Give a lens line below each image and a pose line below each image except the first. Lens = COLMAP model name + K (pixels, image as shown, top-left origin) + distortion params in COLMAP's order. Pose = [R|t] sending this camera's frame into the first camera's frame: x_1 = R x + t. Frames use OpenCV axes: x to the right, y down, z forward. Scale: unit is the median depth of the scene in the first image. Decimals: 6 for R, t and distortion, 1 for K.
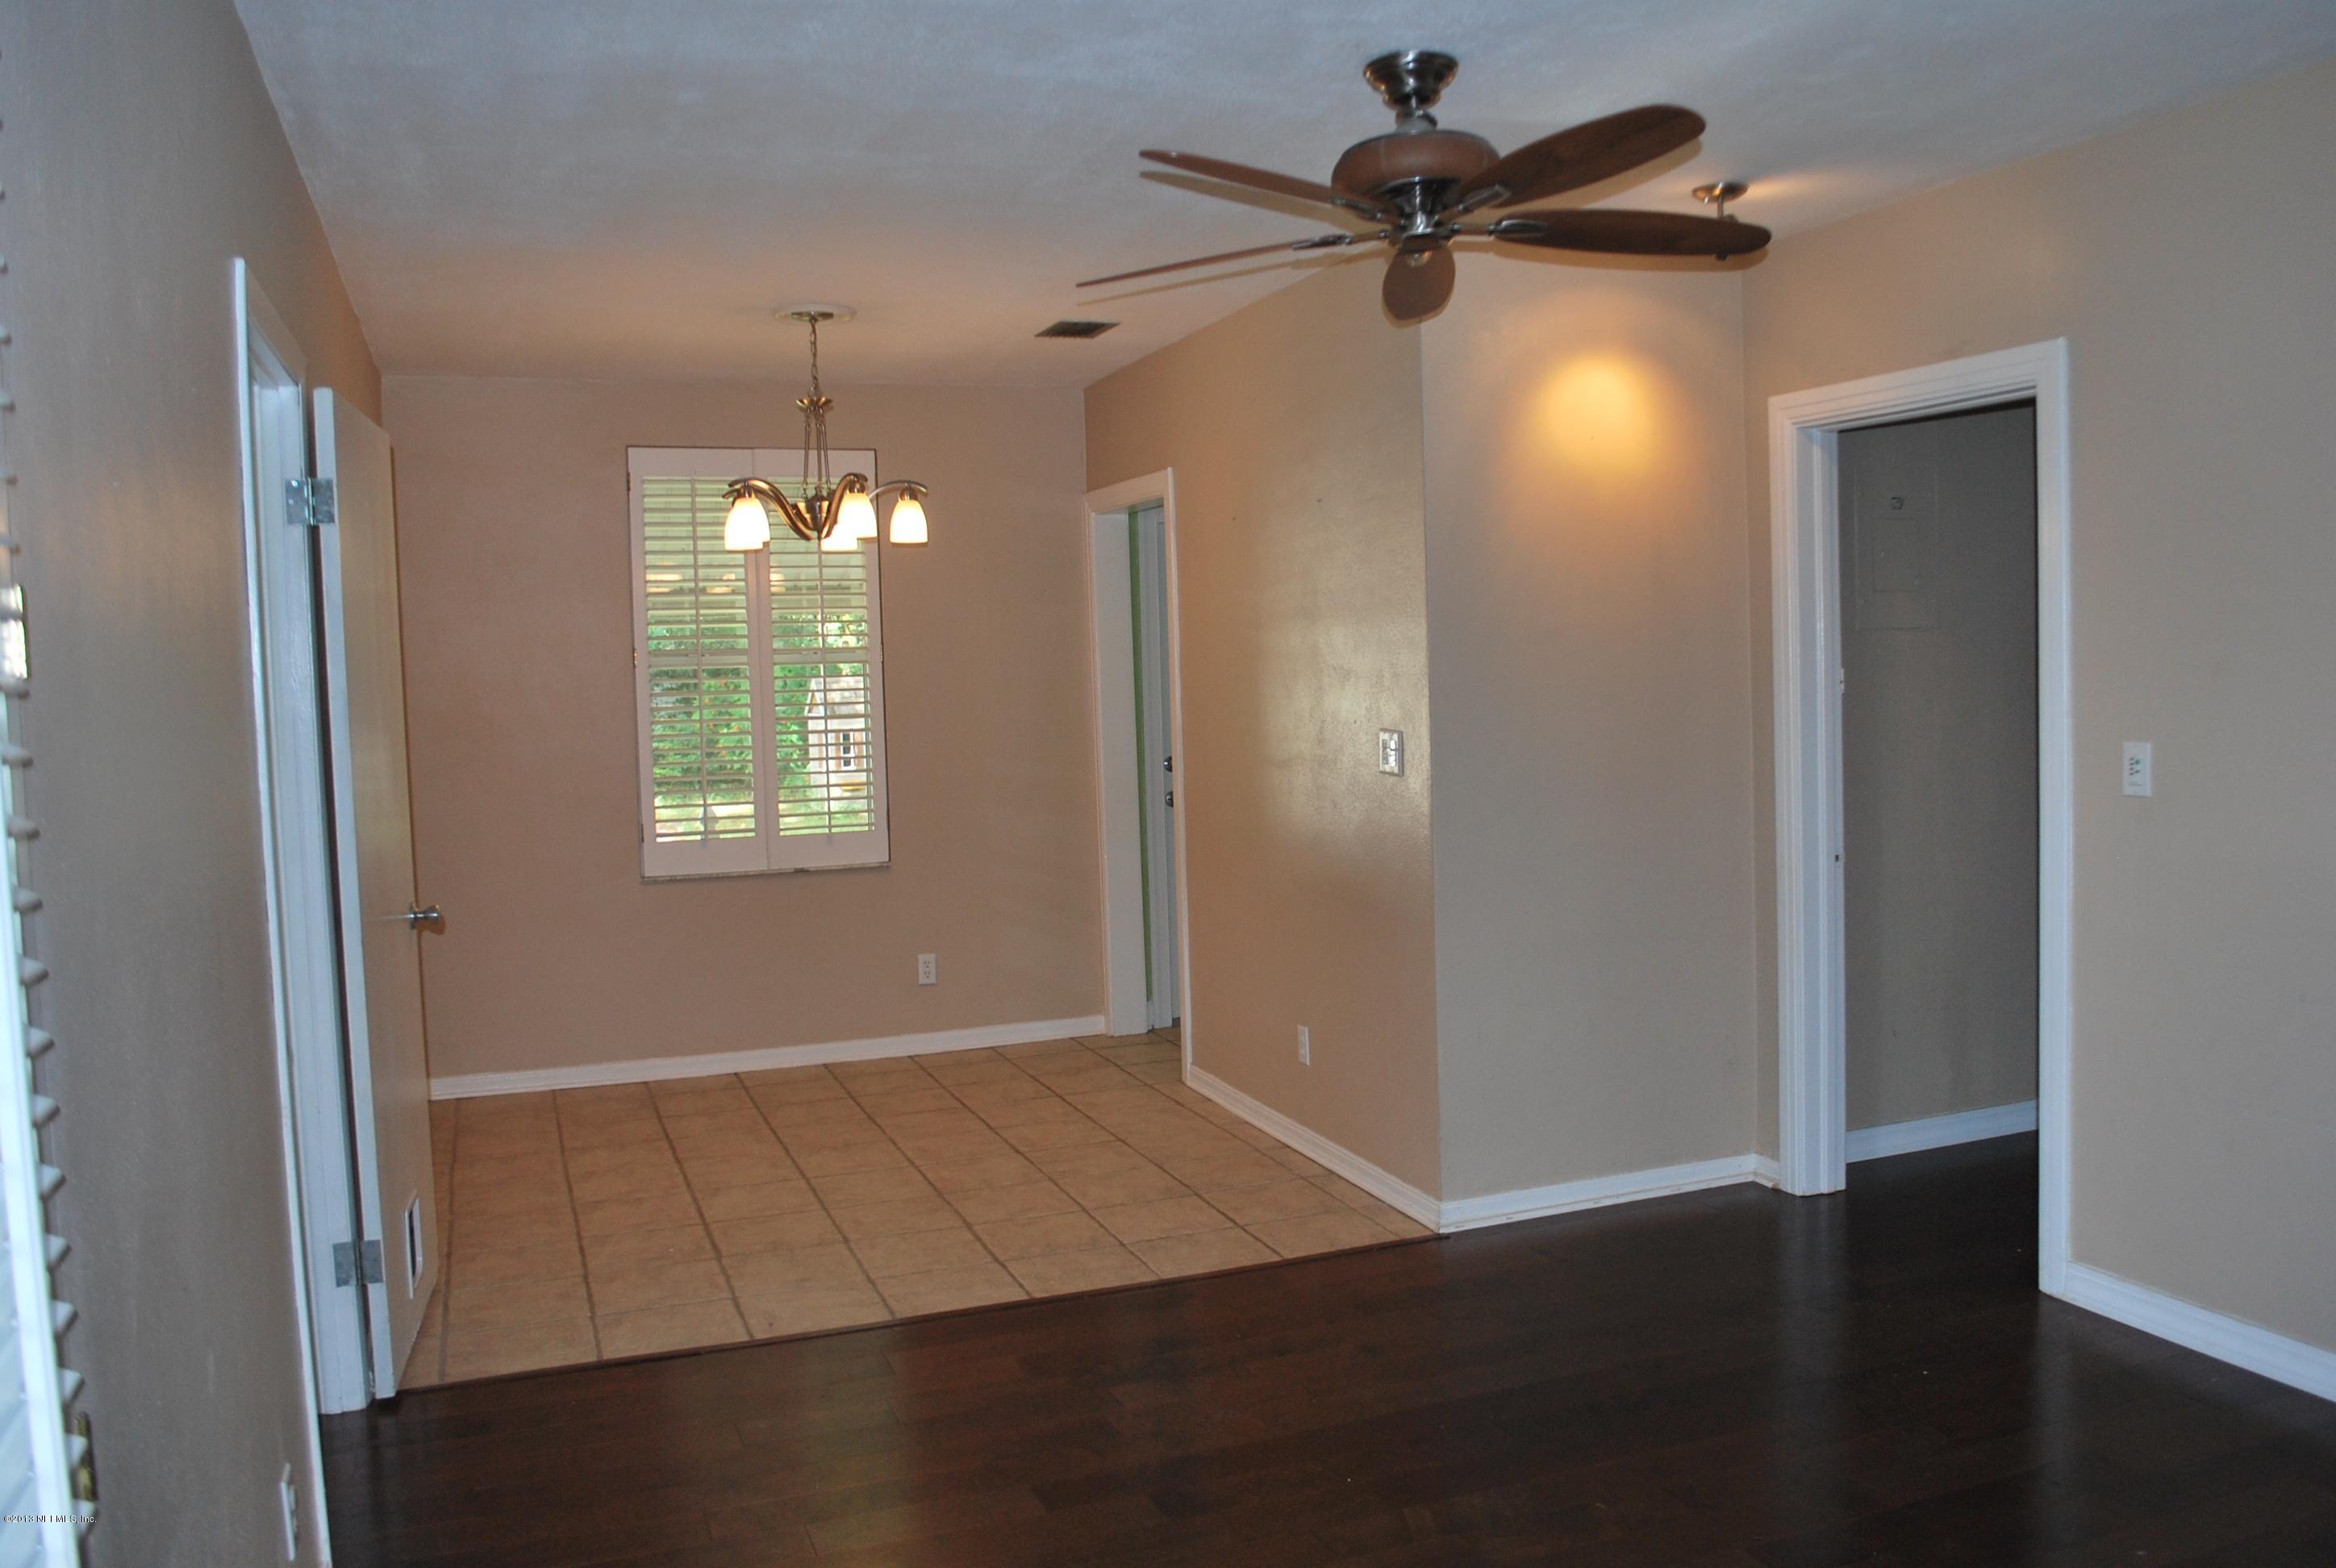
lens RADIAL K [[1856.4, 0, 1227.6], [0, 1856.4, 764.9], [0, 0, 1]] dist [-0.091305, 0.018827]
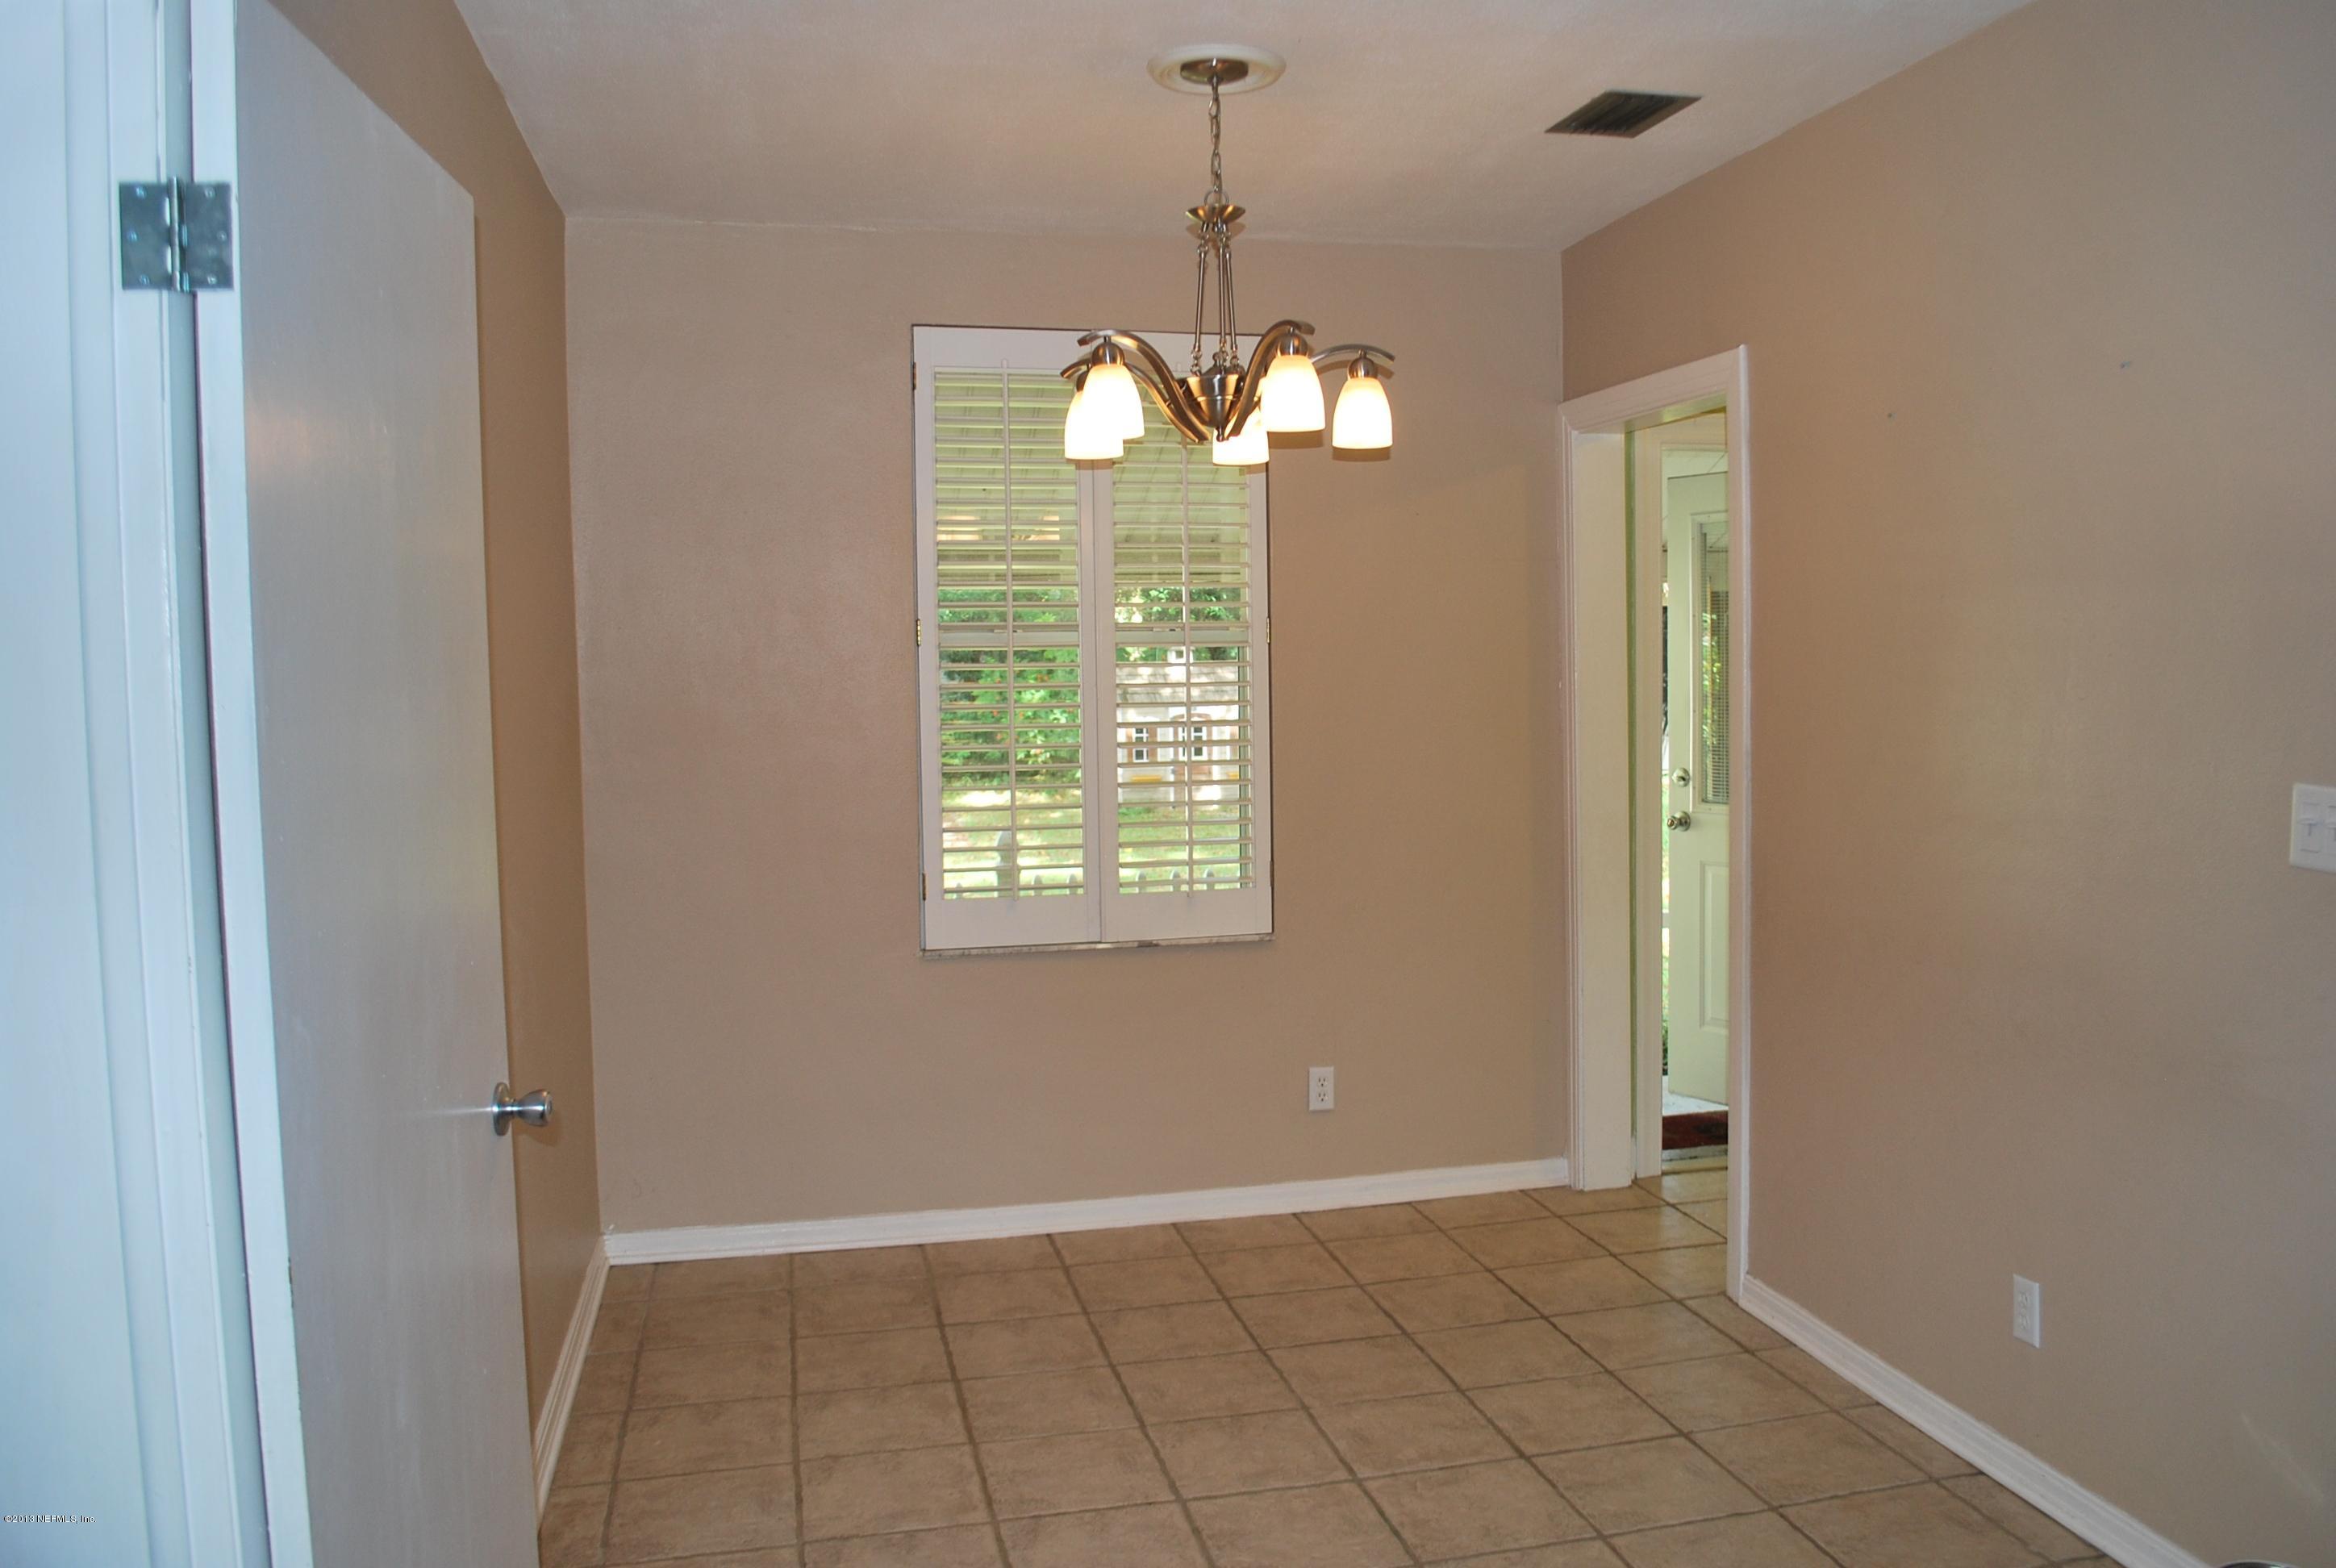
lens RADIAL K [[1856.4, 0, 1227.6], [0, 1856.4, 764.9], [0, 0, 1]] dist [-0.091305, 0.018827]
pose [[0.989558, 0.022152, -0.142424, -0.117885], [-0.021222, 0.999742, 0.008048, -0.017991], [0.142566, -0.004941, 0.989773, 0.360640]]
